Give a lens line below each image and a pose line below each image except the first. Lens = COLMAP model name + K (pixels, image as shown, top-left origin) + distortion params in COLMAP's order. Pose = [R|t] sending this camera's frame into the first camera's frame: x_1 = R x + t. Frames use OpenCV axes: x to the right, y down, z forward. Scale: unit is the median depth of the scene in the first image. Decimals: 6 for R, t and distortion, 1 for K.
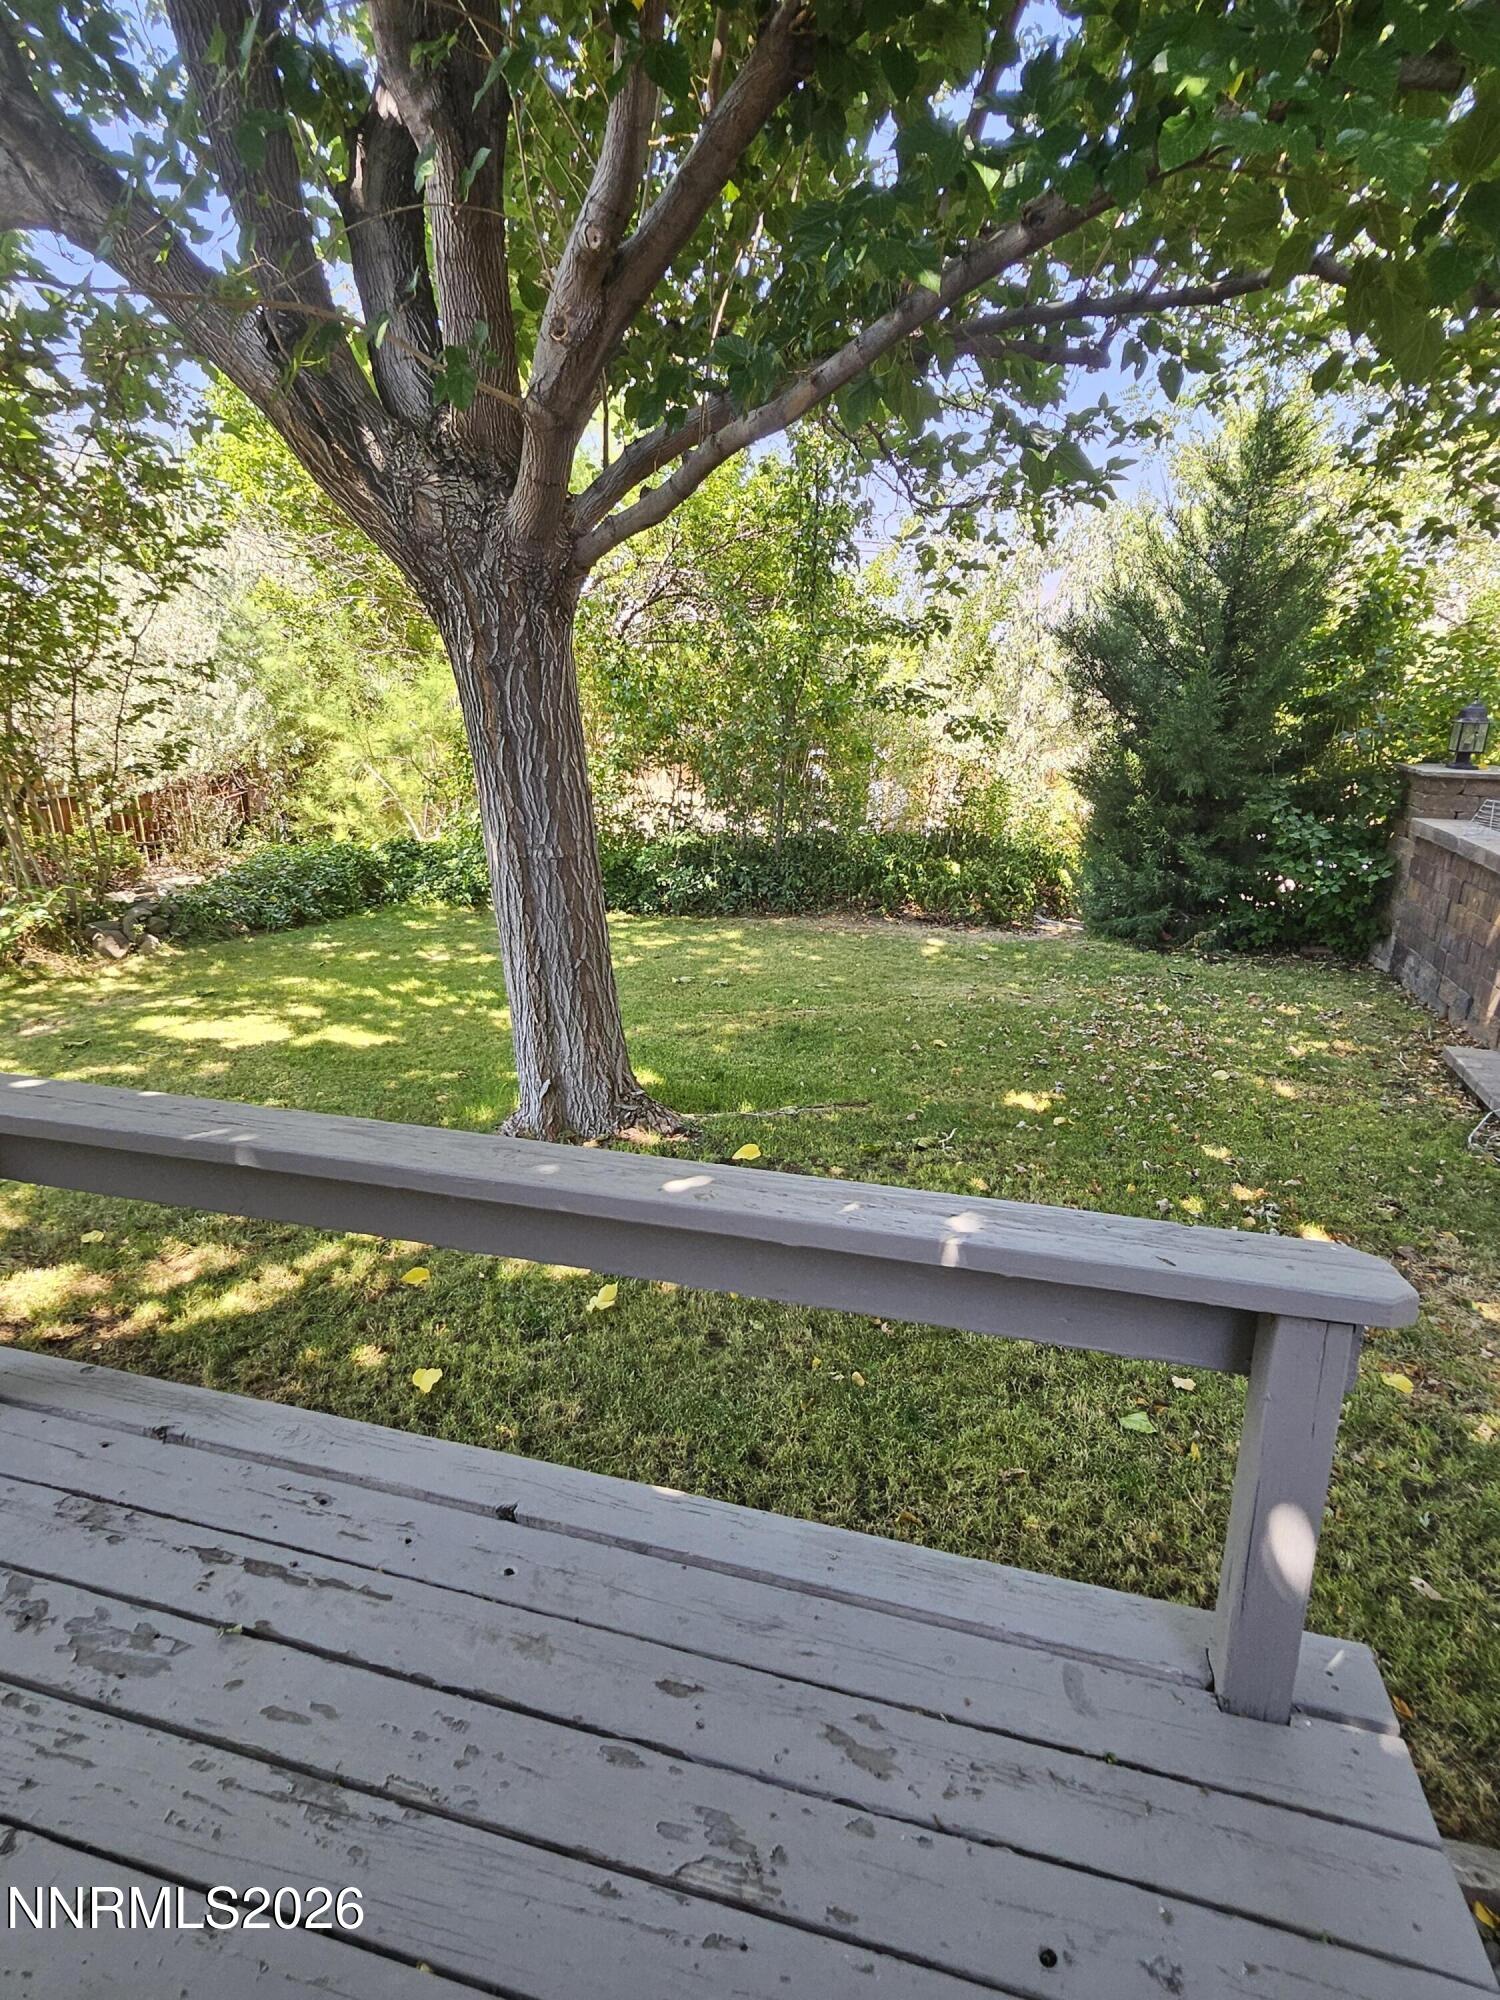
lens RADIAL K [[1071.1, 0, 751.3], [0, 1071.1, 996.5], [0, 0, 1]] dist [0.003790, 0.001281]
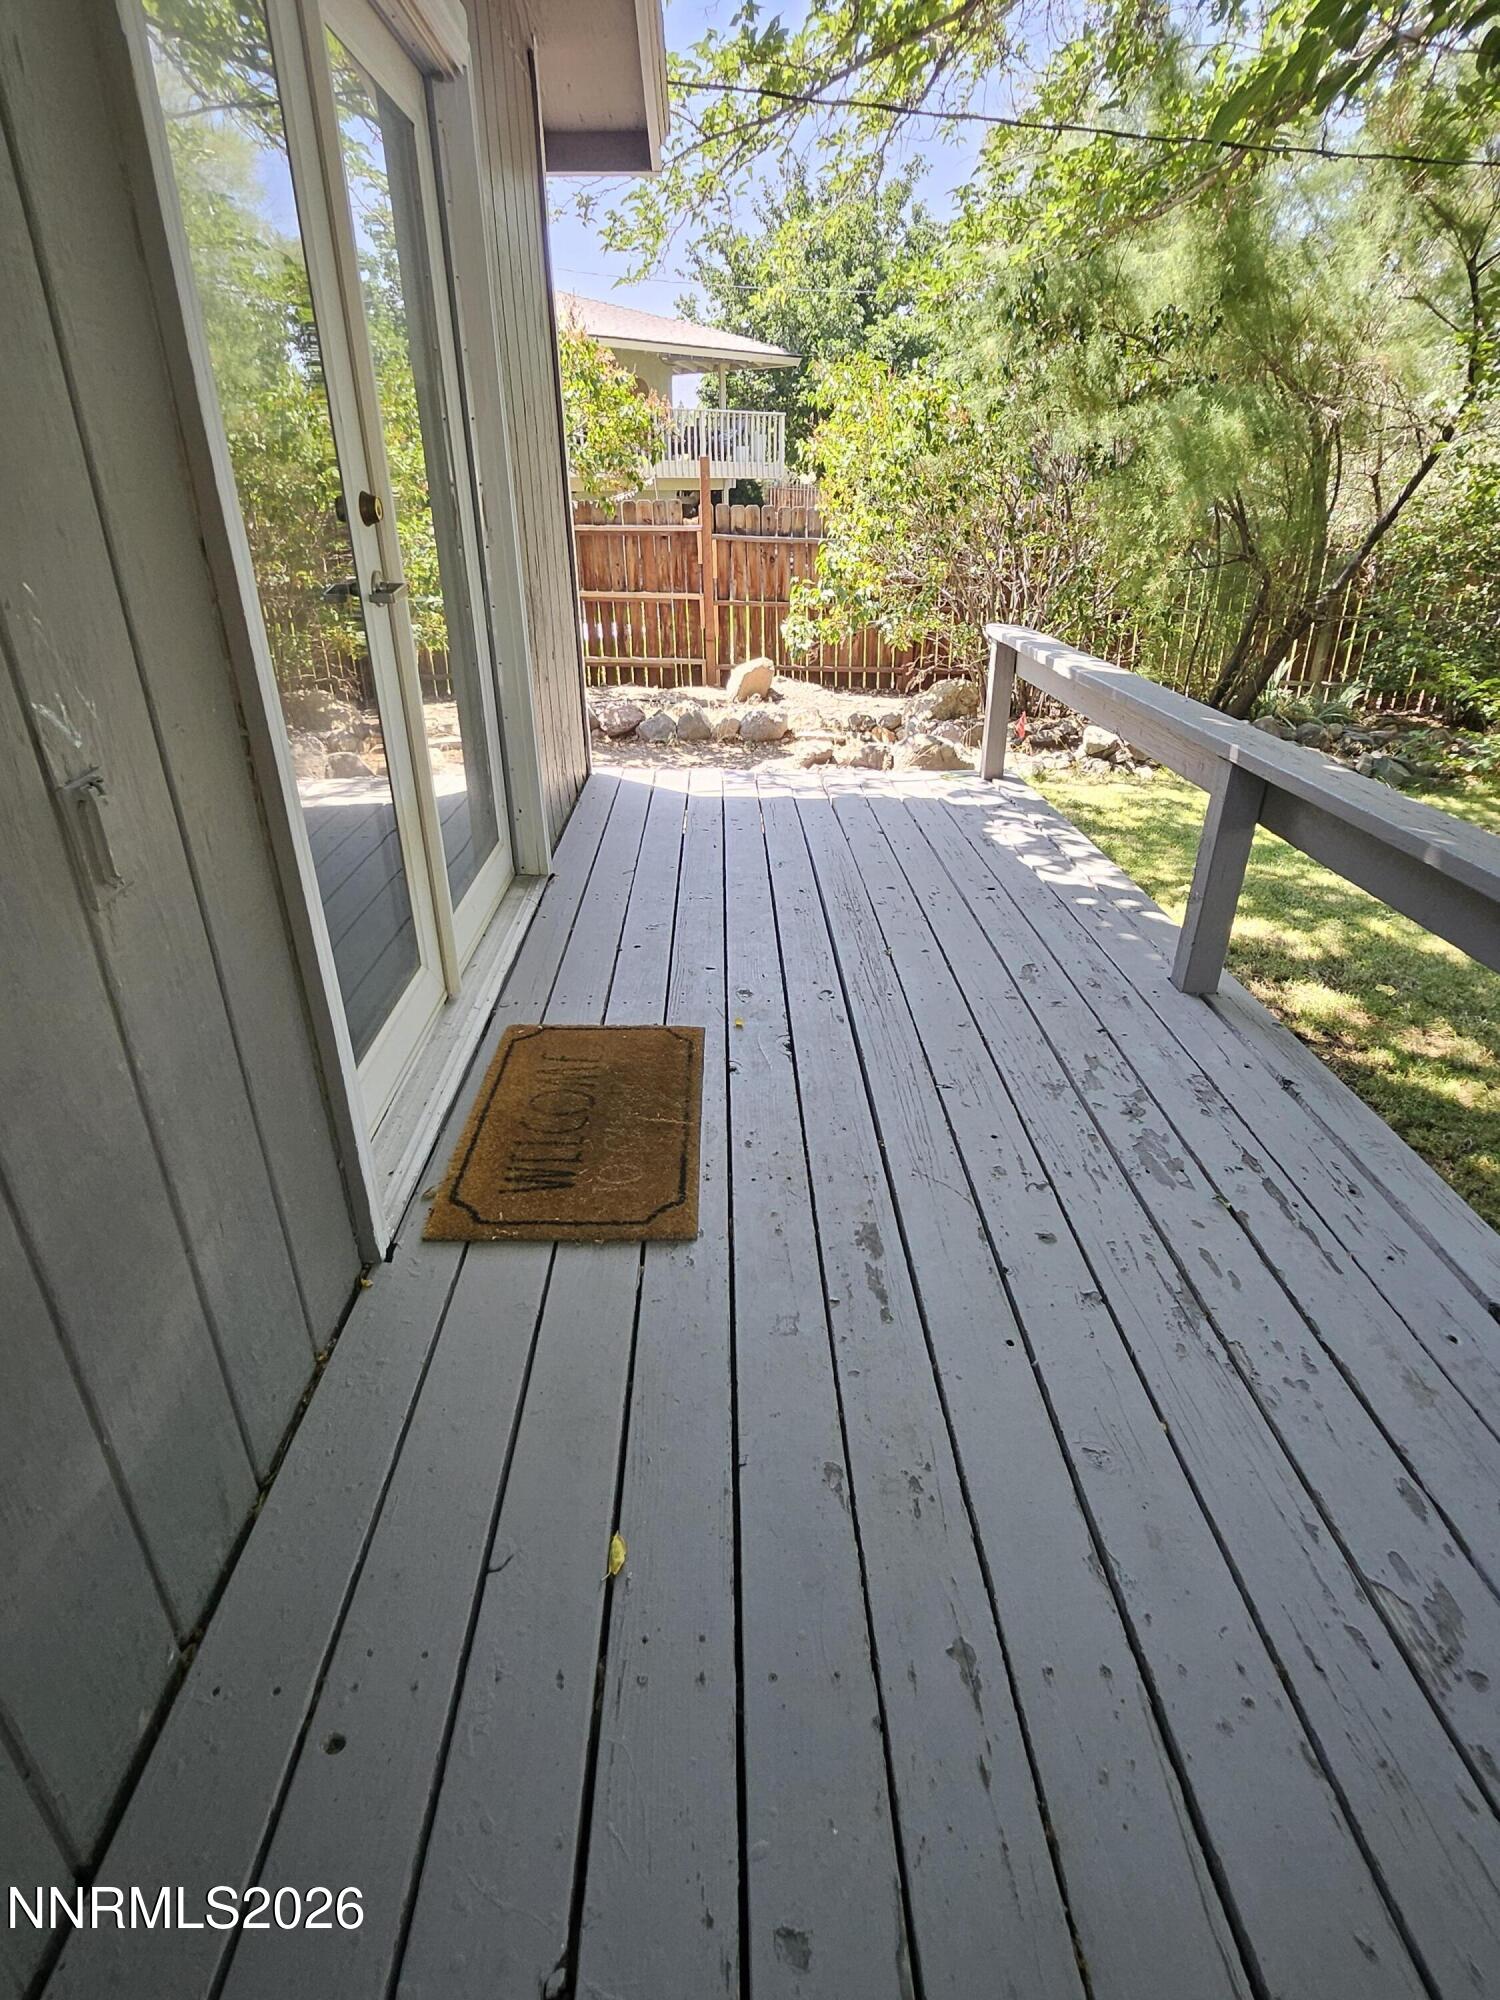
lens RADIAL K [[1071.1, 0, 758.1], [0, 1071.1, 999.6], [0, 0, 1]] dist [0.003790, 0.001281]
pose [[0.295452, 0.411166, -0.862352, 0.173176], [-0.284692, 0.899531, 0.331354, 0.064581], [0.911953, 0.147606, 0.382823, 0.000614]]
